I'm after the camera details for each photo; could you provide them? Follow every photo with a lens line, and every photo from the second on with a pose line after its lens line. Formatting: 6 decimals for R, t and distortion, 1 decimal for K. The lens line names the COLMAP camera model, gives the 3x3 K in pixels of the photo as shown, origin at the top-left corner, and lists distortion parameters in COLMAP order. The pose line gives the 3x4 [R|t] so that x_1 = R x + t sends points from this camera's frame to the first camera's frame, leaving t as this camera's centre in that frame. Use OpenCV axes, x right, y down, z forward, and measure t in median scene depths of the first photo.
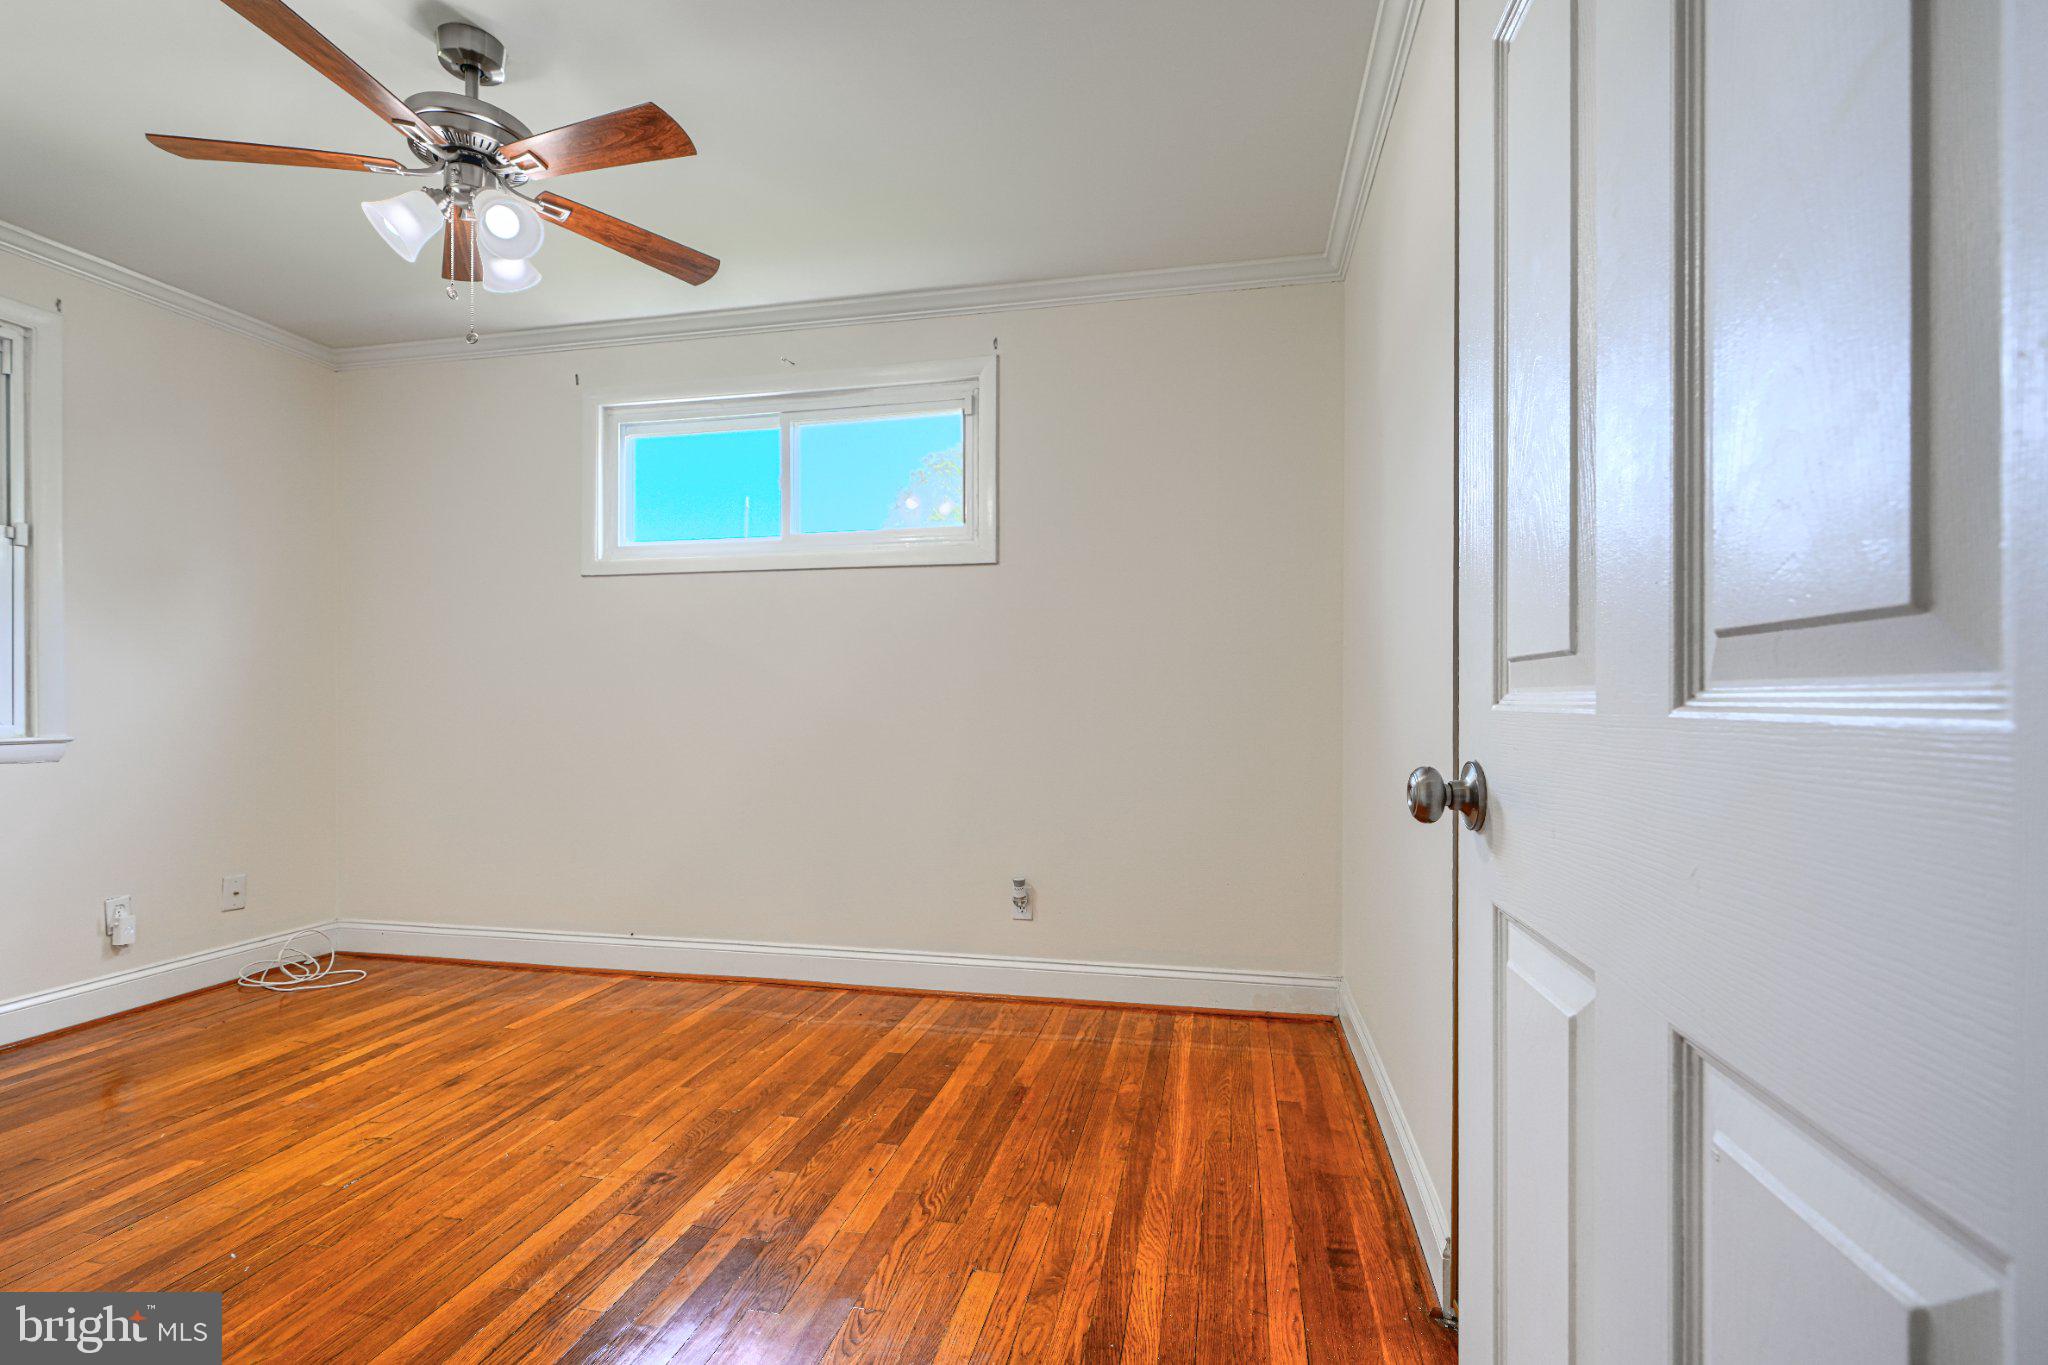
lens RADIAL K [[926.6, 0, 1027.3], [0, 926.6, 689.8], [0, 0, 1]] dist [0.002849, -0.000395]
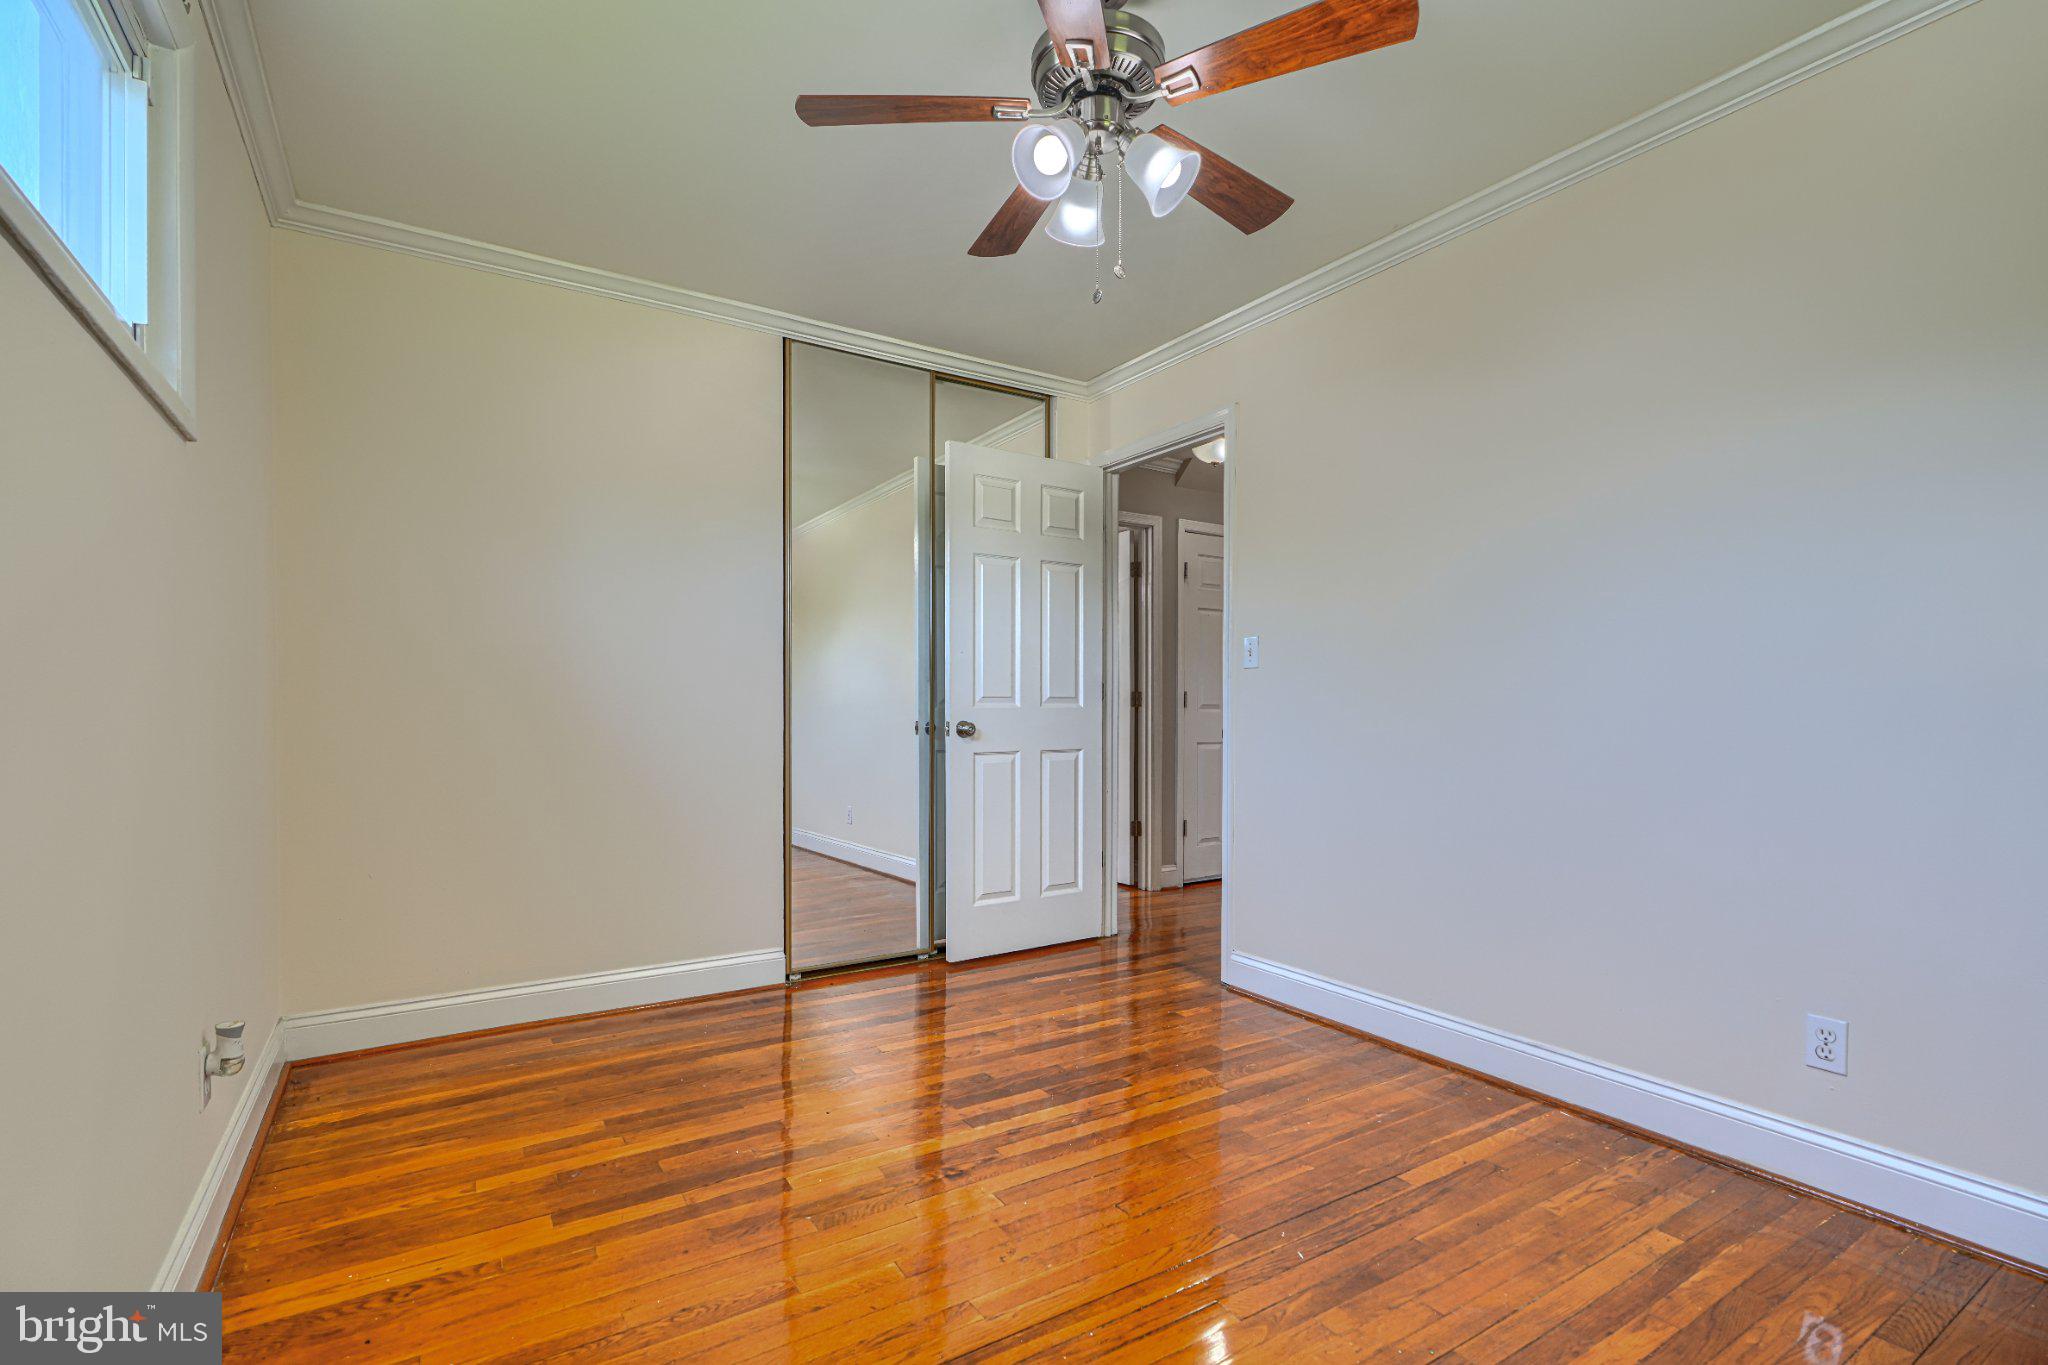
lens RADIAL K [[926.6, 0, 1023.5], [0, 926.6, 699.0], [0, 0, 1]] dist [0.002849, -0.000395]
pose [[-0.706473, 0.008250, 0.707692, -0.949889], [-0.008167, 0.999770, -0.019808, 0.019468], [-0.707693, -0.019774, -0.706243, 1.352177]]
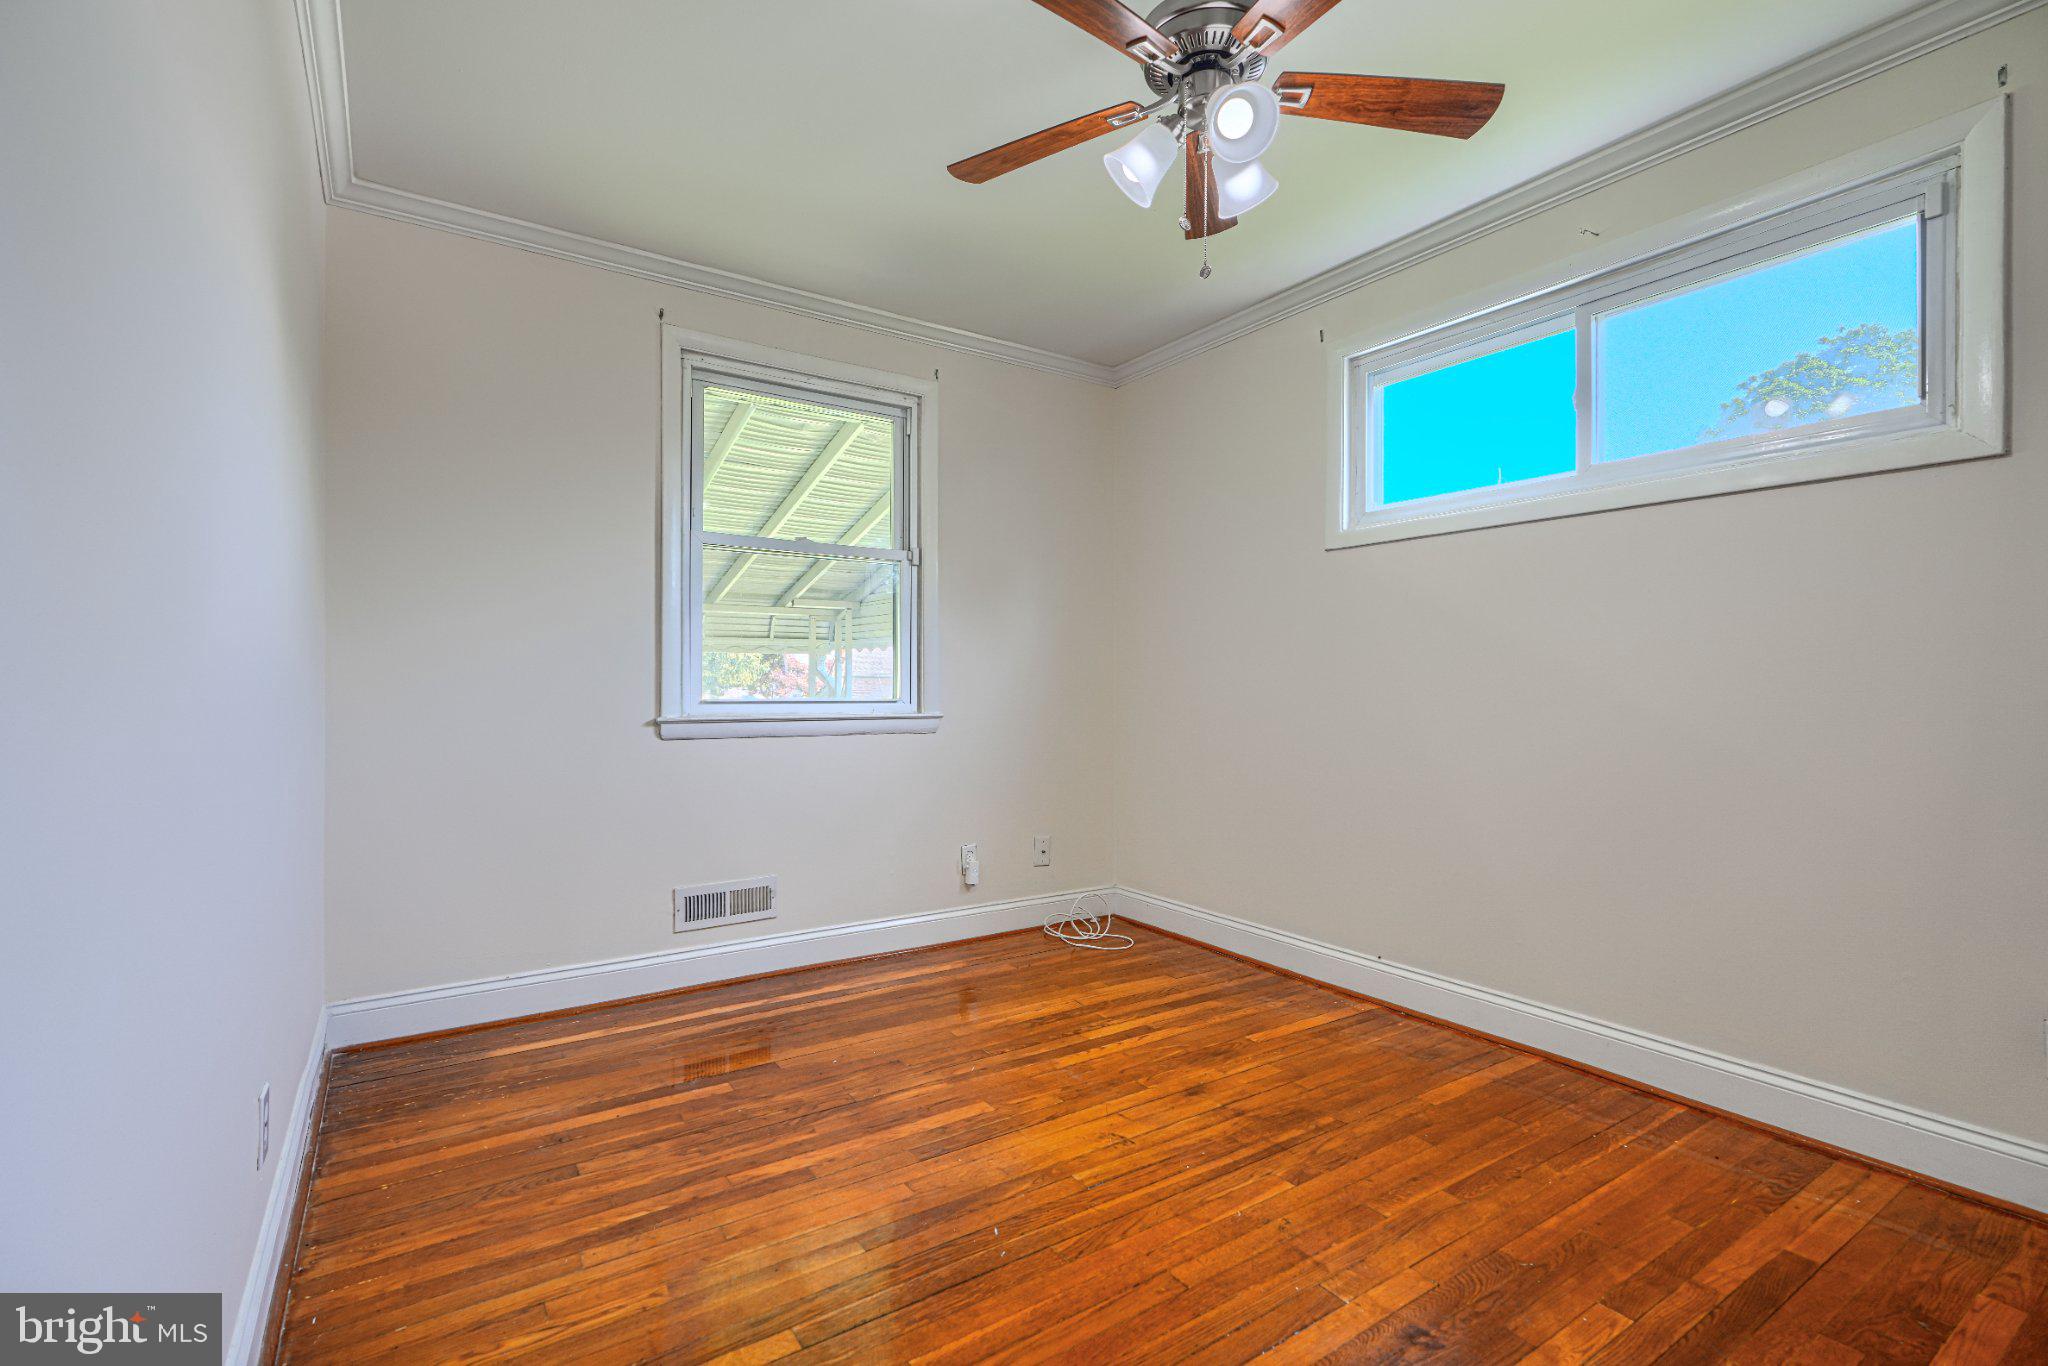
lens RADIAL K [[926.6, 0, 1019.0], [0, 926.6, 689.3], [0, 0, 1]] dist [0.002849, -0.000395]
pose [[0.717383, 0.007186, -0.696642, -0.094127], [0.001048, 0.999935, 0.011394, 0.003586], [0.696679, -0.008903, 0.717328, 0.206731]]
